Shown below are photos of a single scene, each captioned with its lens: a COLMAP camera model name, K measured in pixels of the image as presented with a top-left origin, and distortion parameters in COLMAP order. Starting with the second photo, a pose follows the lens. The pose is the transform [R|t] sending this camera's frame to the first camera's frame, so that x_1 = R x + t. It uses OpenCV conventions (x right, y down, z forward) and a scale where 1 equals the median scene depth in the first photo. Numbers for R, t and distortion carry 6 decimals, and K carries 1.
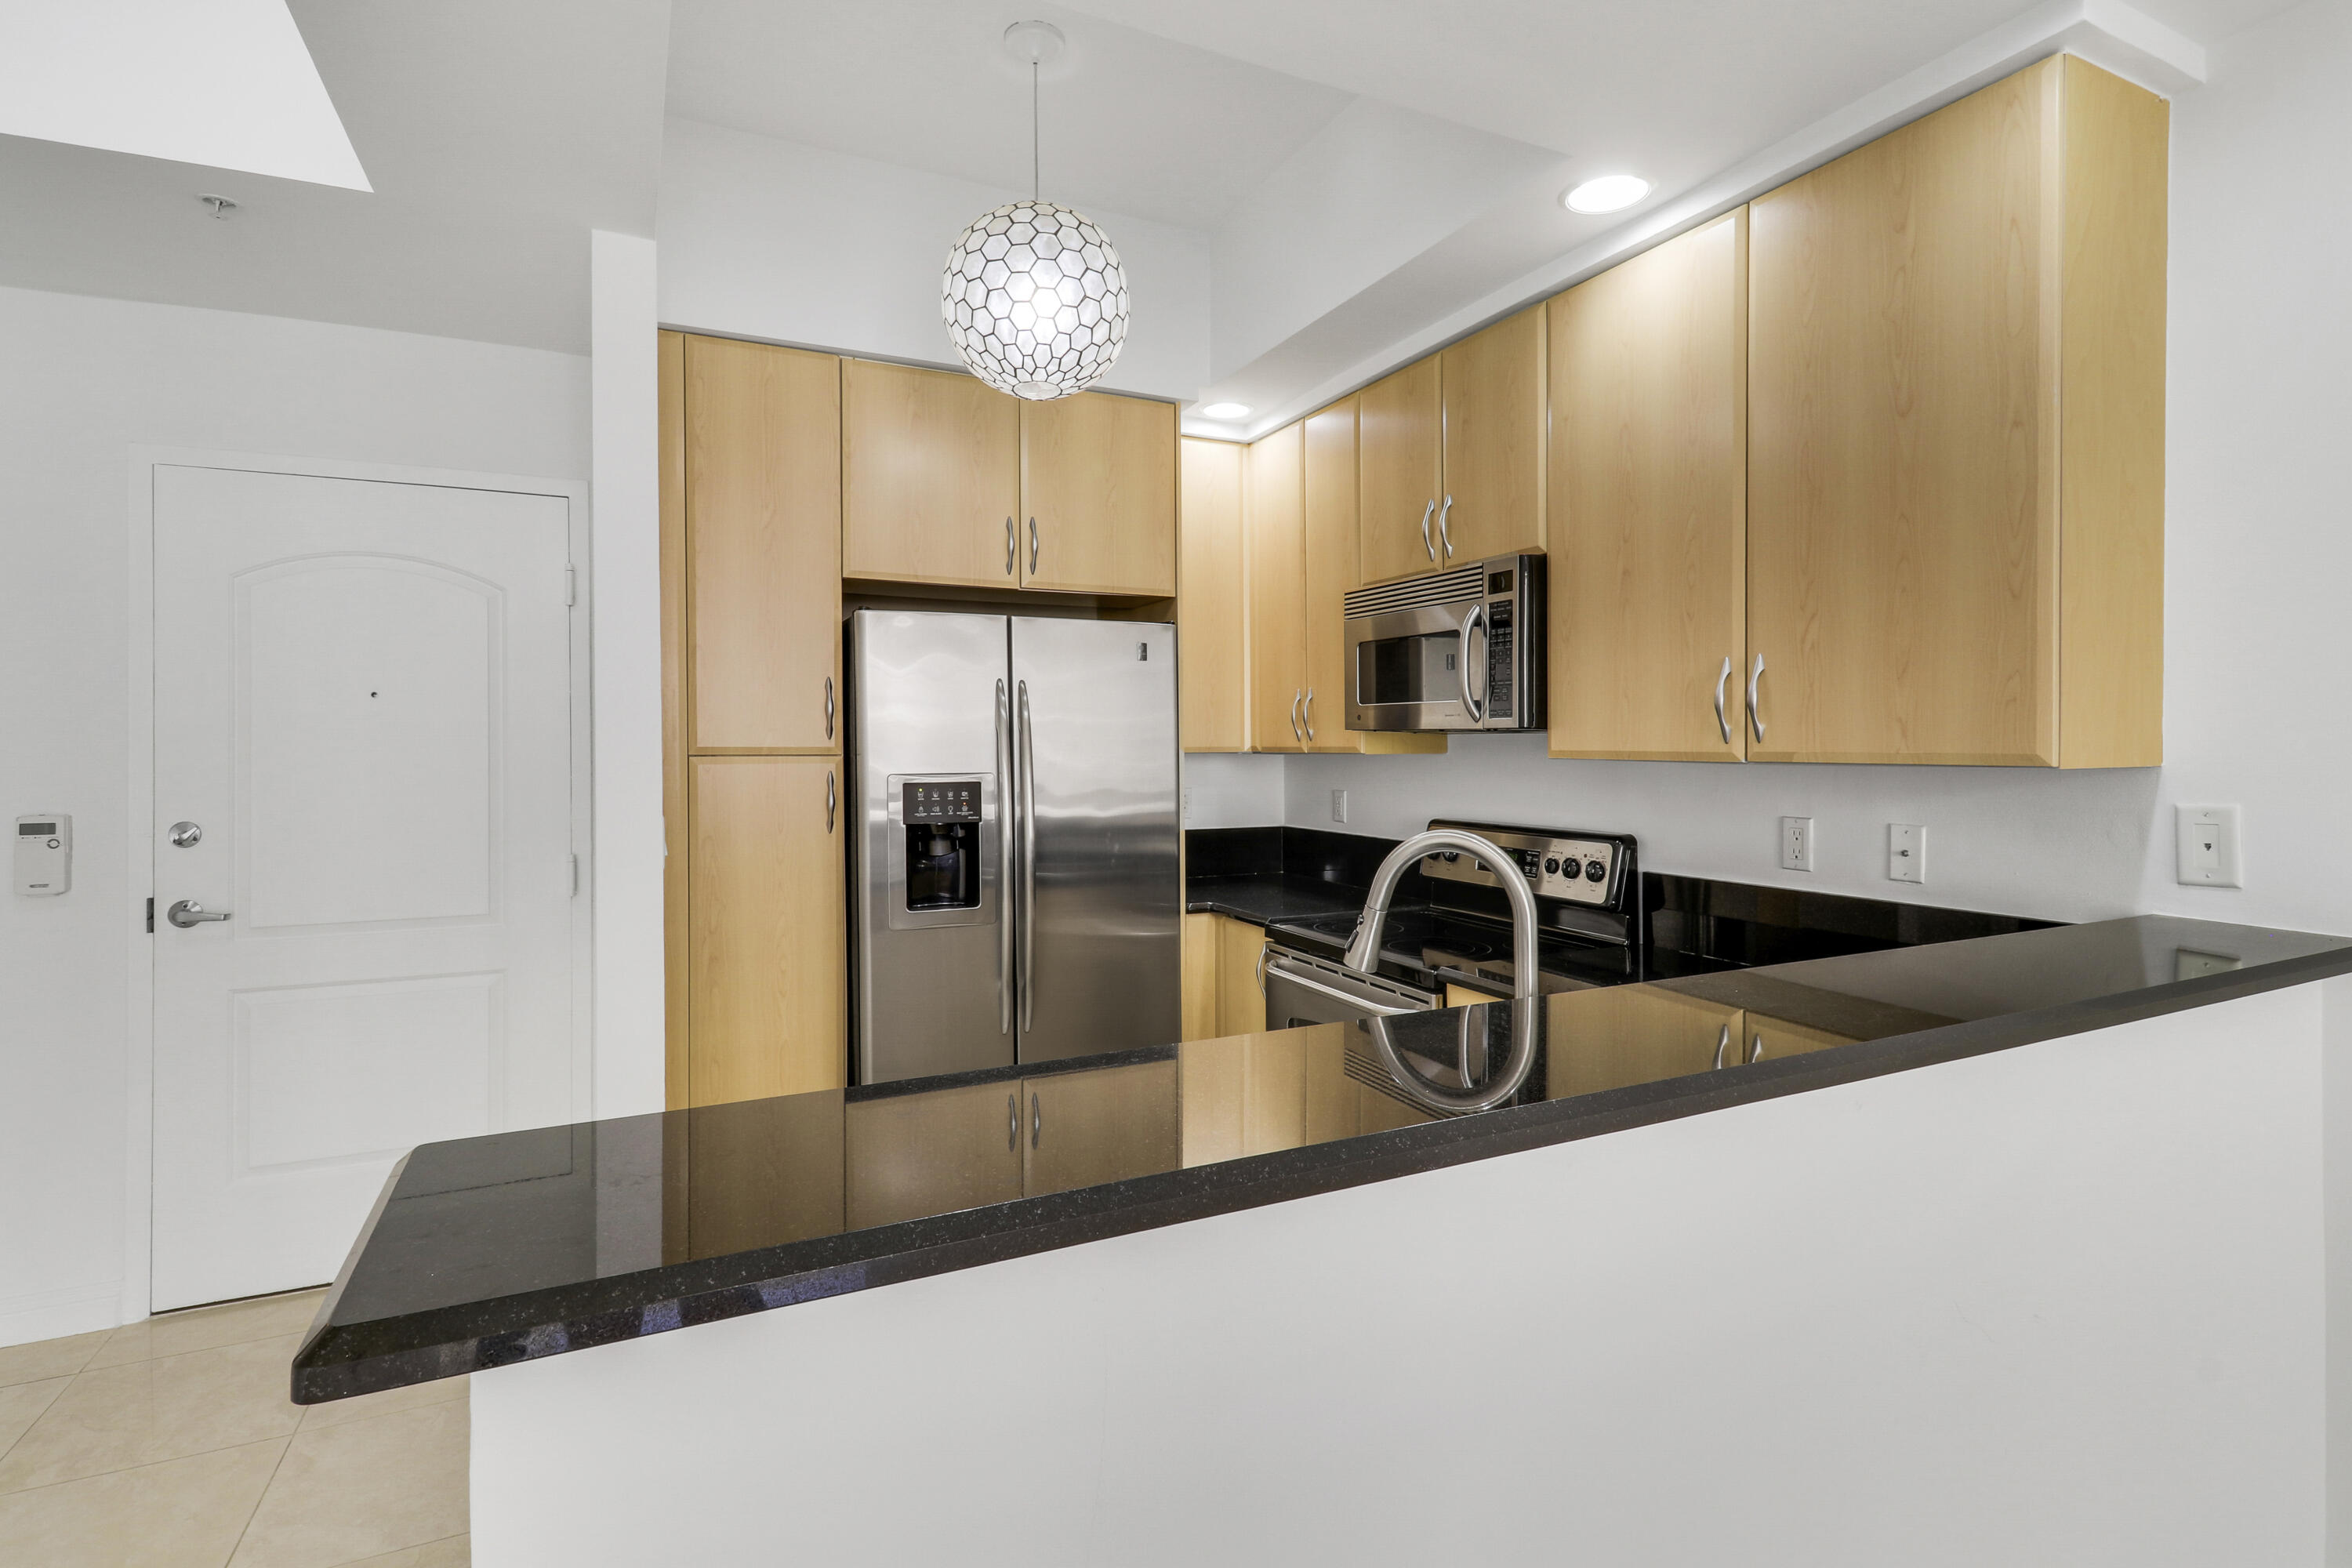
lens RADIAL K [[1134.0, 0, 1193.1], [0, 1134.0, 767.5], [0, 0, 1]] dist [0.001086, 0.000144]
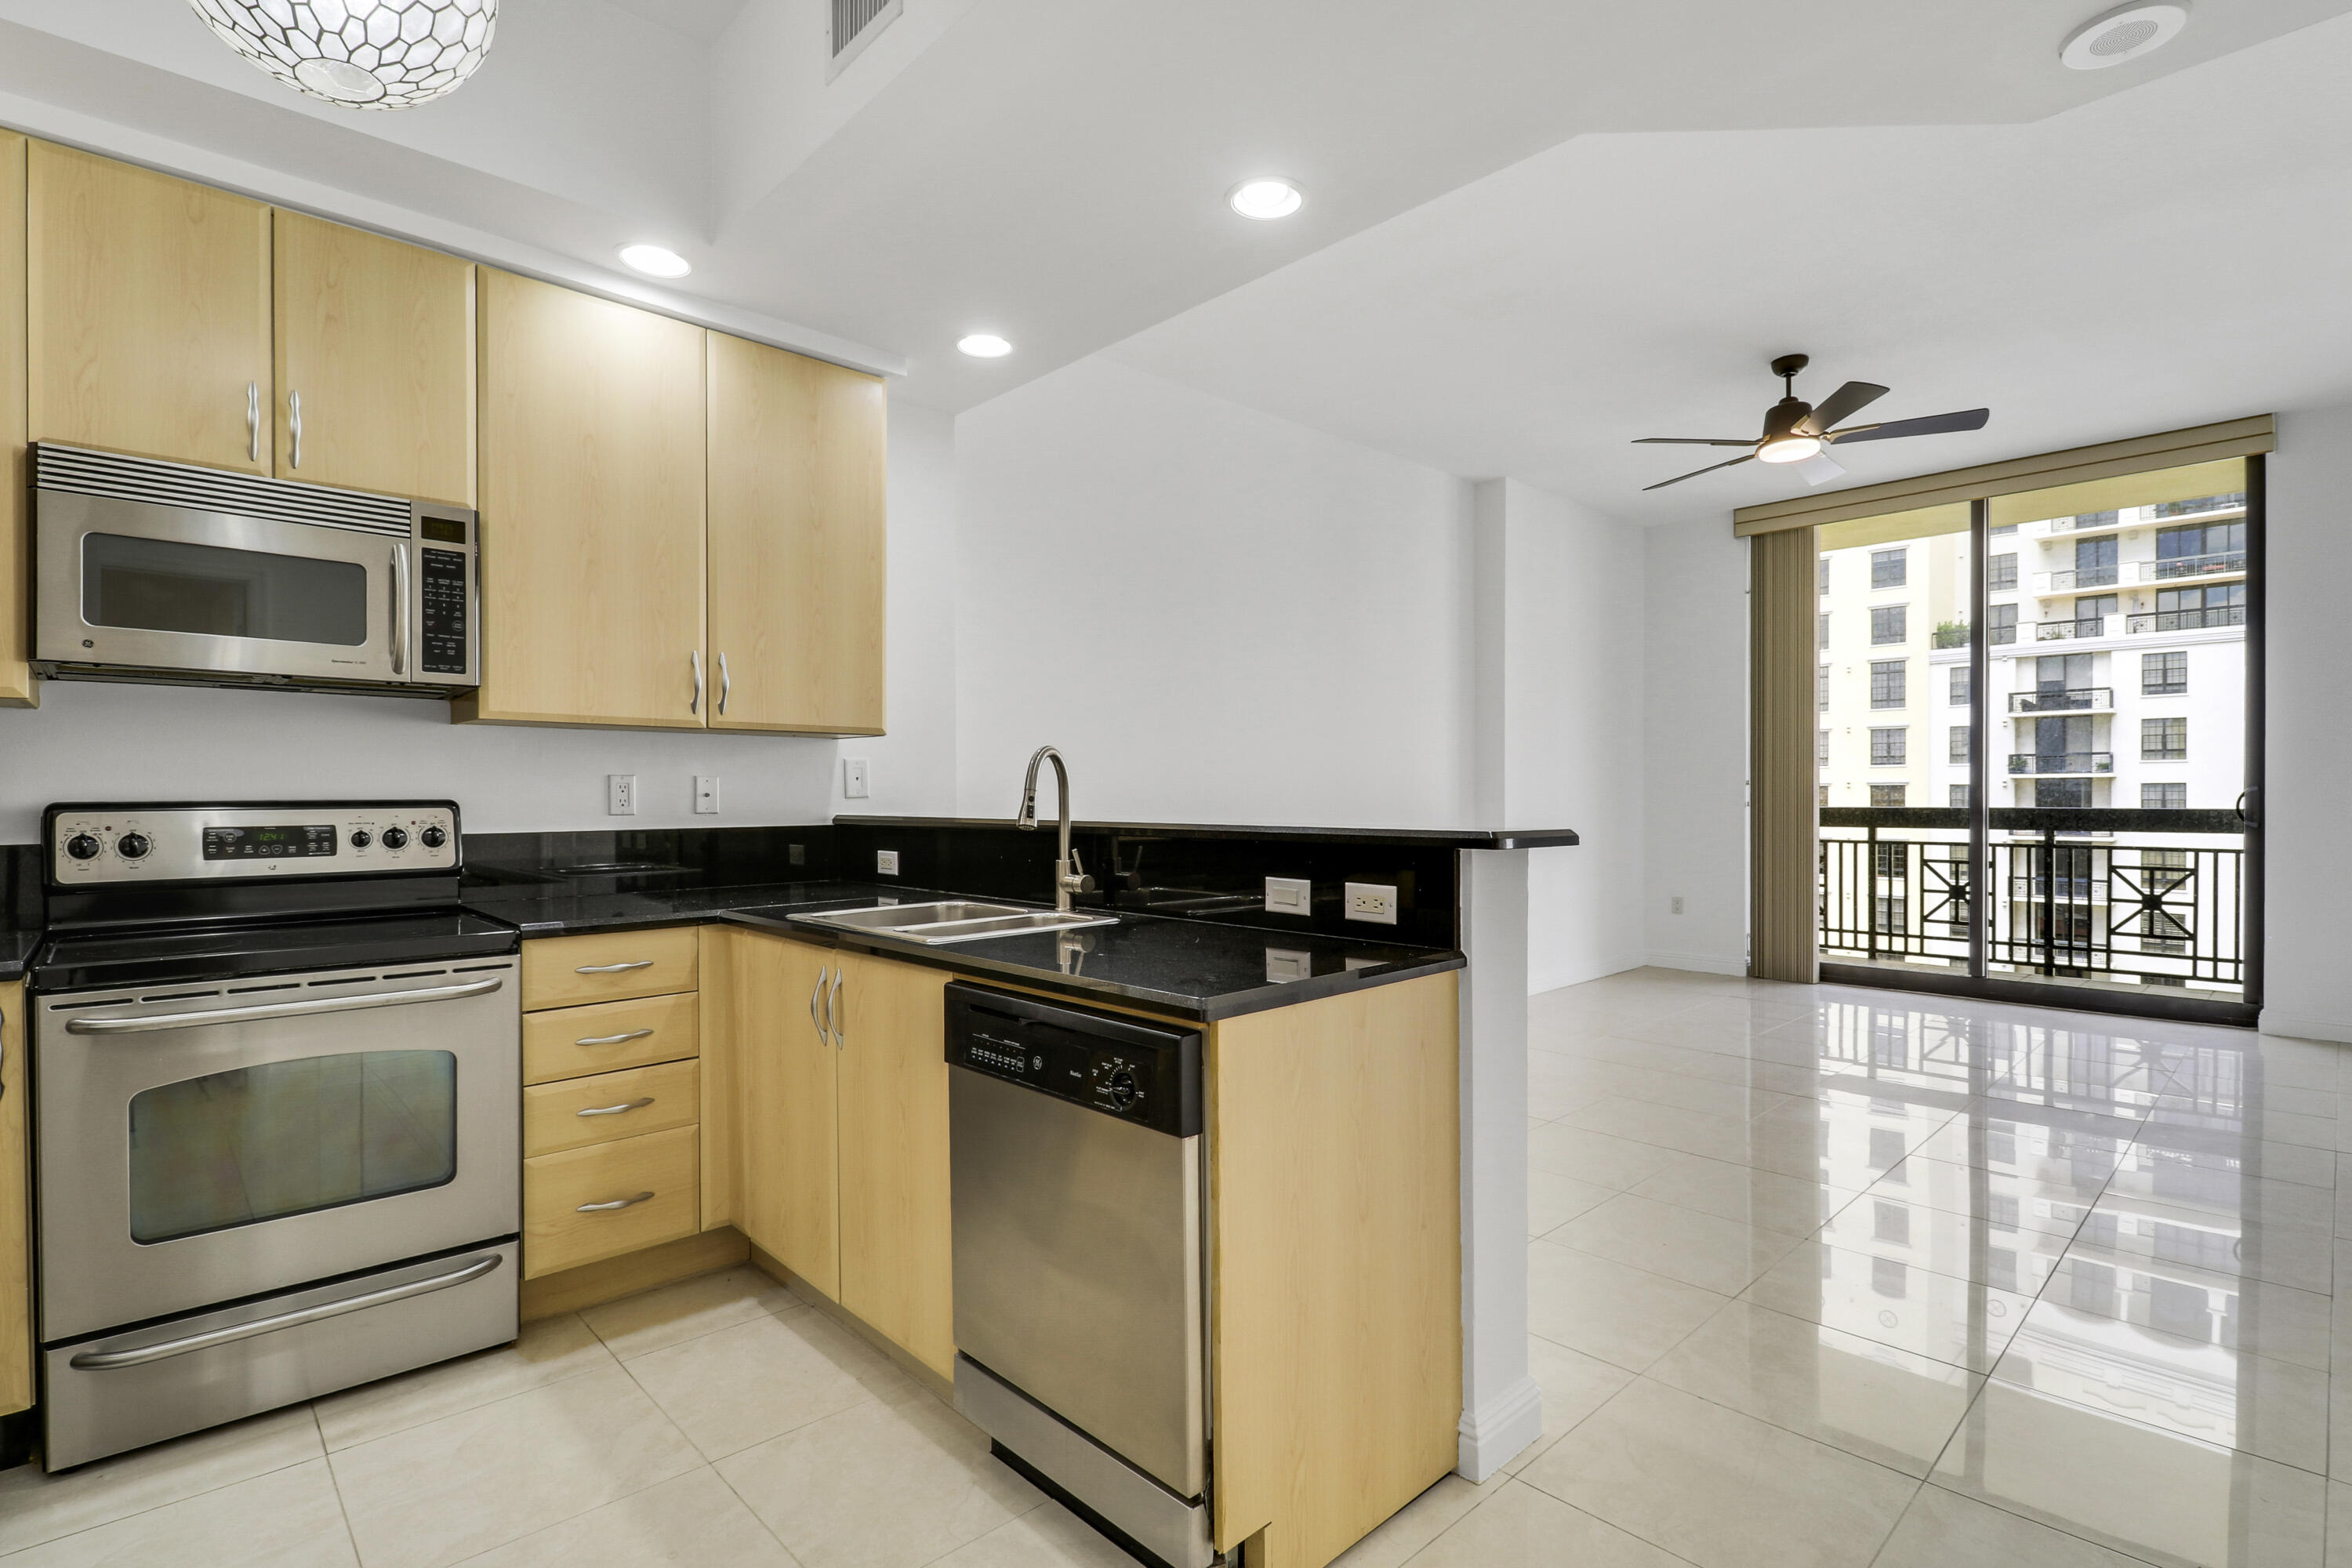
lens RADIAL K [[1134.4, 0, 1192.8], [0, 1134.4, 791.6], [0, 0, 1]] dist [-0.000281, -0.000559]
pose [[-0.308315, 0.004104, 0.951275, -0.750101], [0.019513, 0.999808, 0.002011, 0.060267], [-0.951084, 0.019182, -0.308336, 0.632535]]
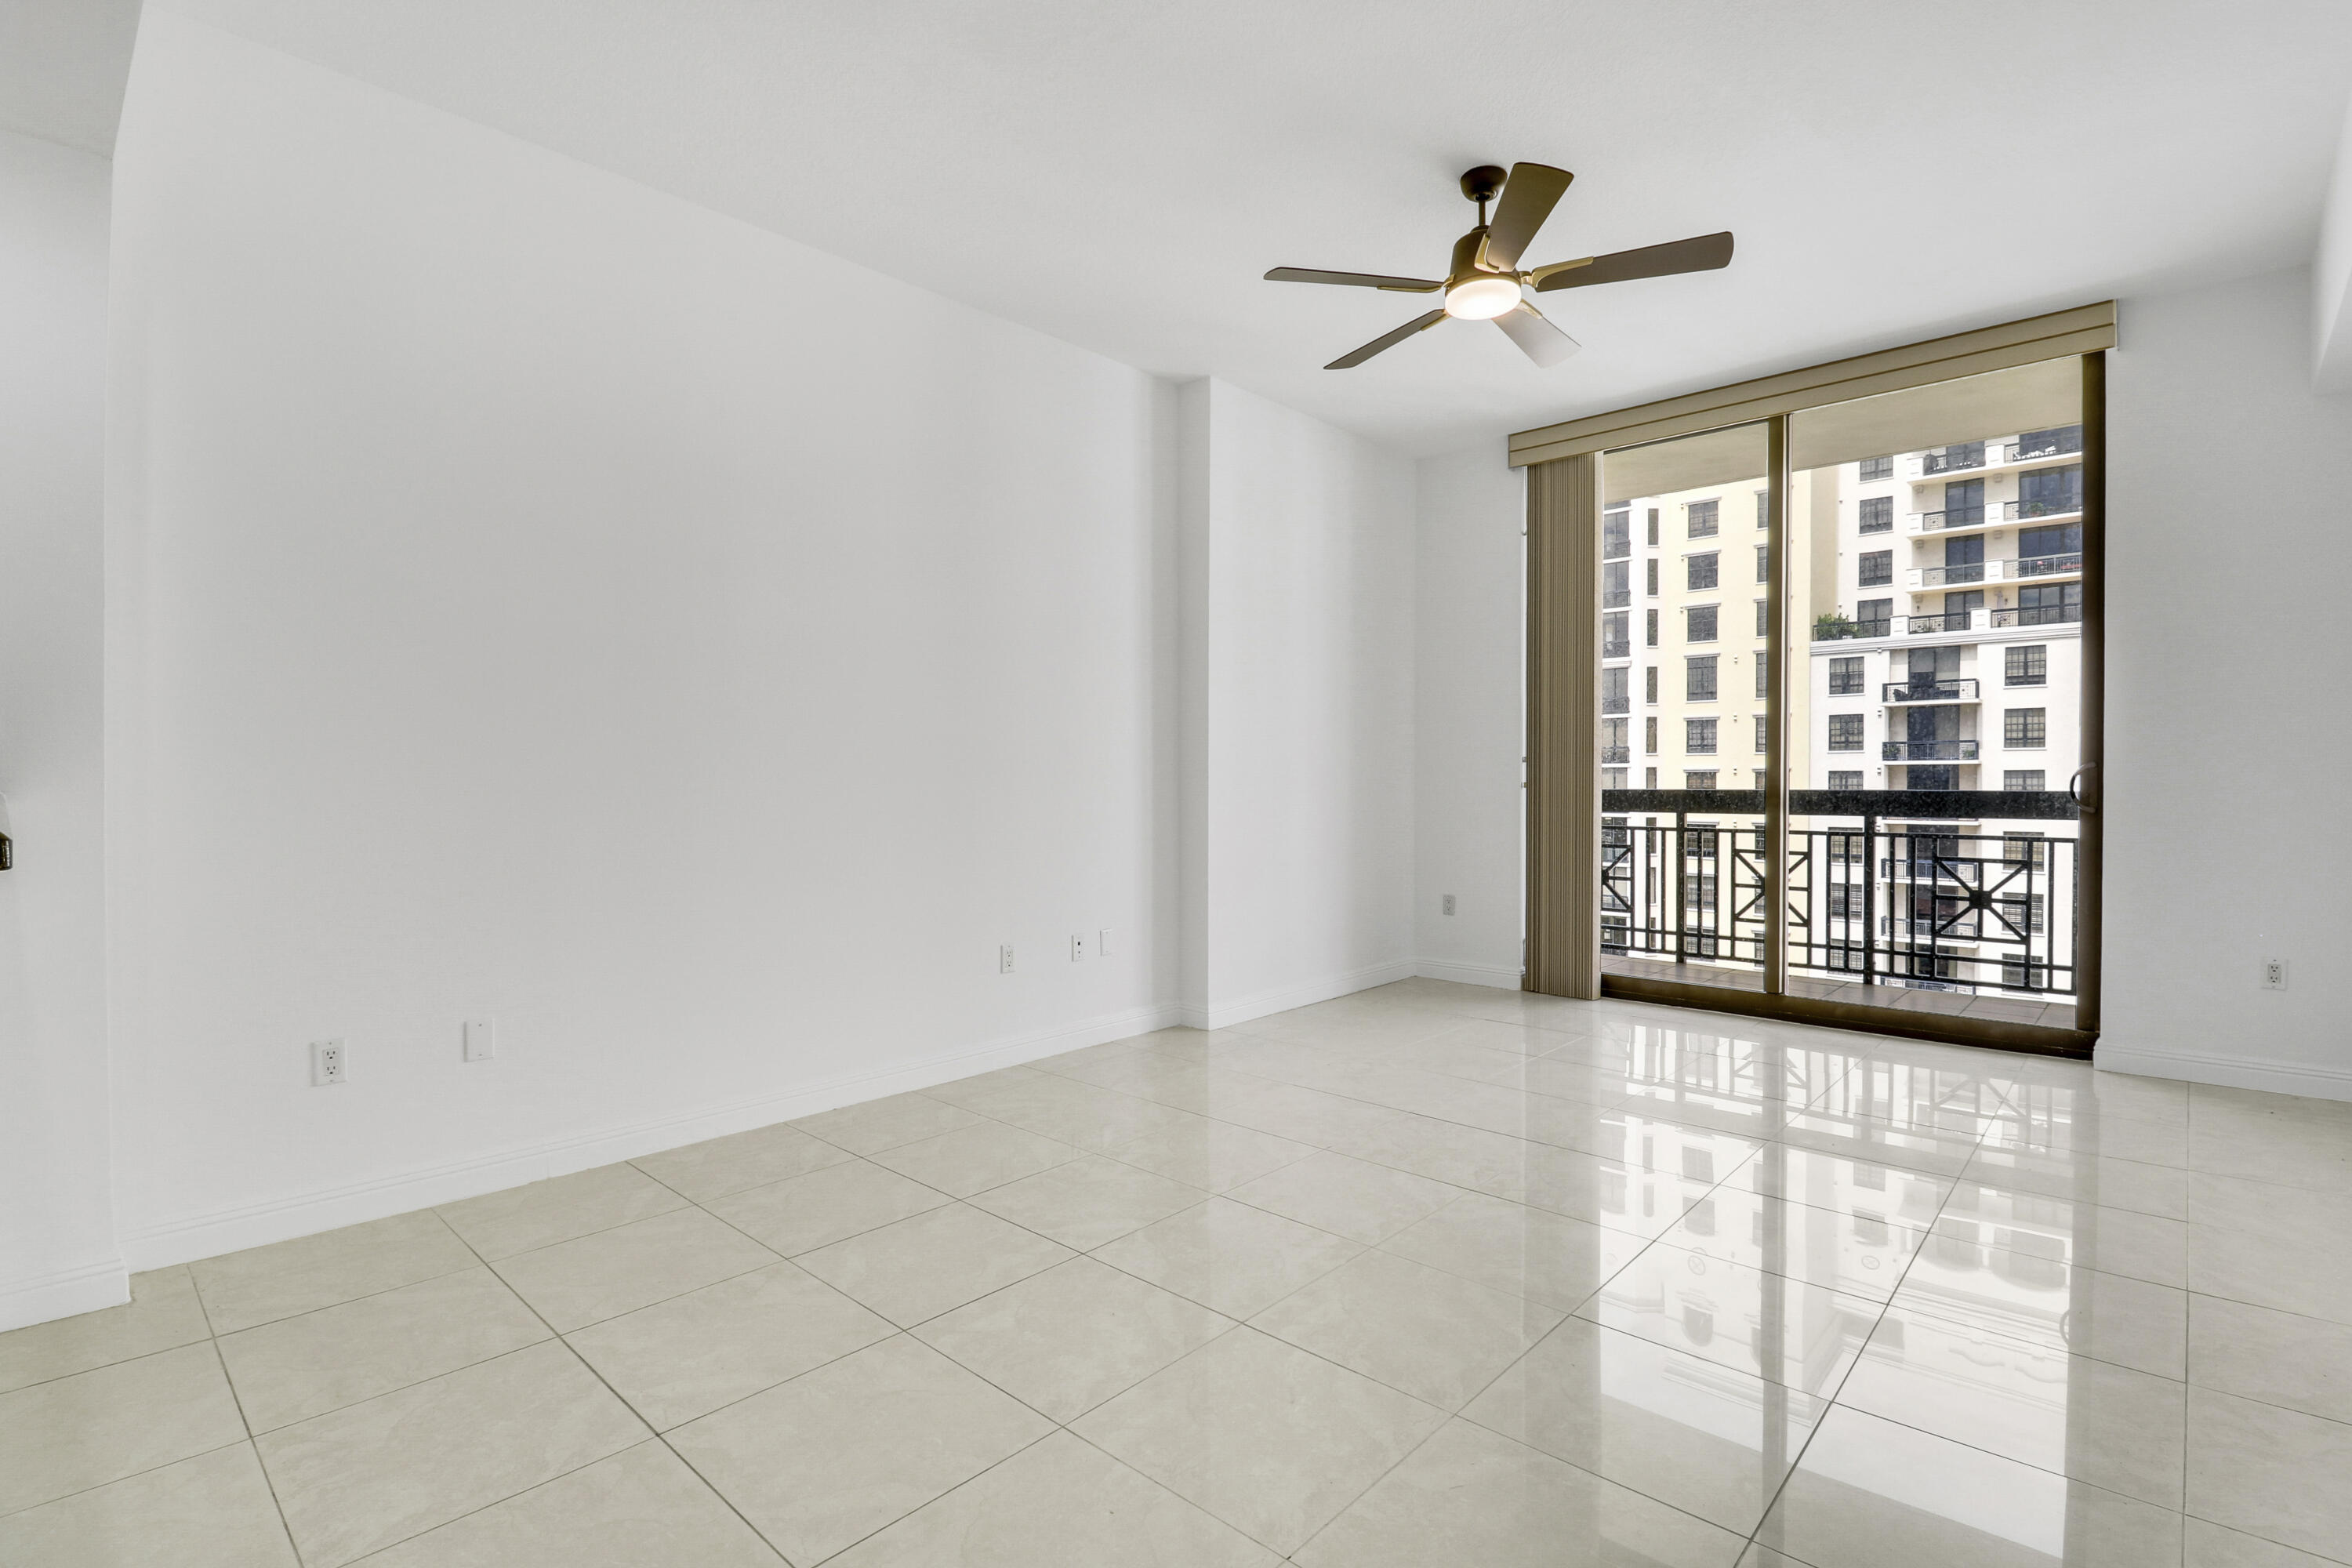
lens RADIAL K [[1095.8, 0, 1203.8], [0, 1095.8, 781.1], [0, 0, 1]] dist [0.000326, -0.000152]
pose [[-0.367628, -0.000435, 0.929973, -0.431725], [0.016484, 0.999840, 0.006984, 0.085095], [-0.929827, 0.017898, -0.367562, 0.017406]]
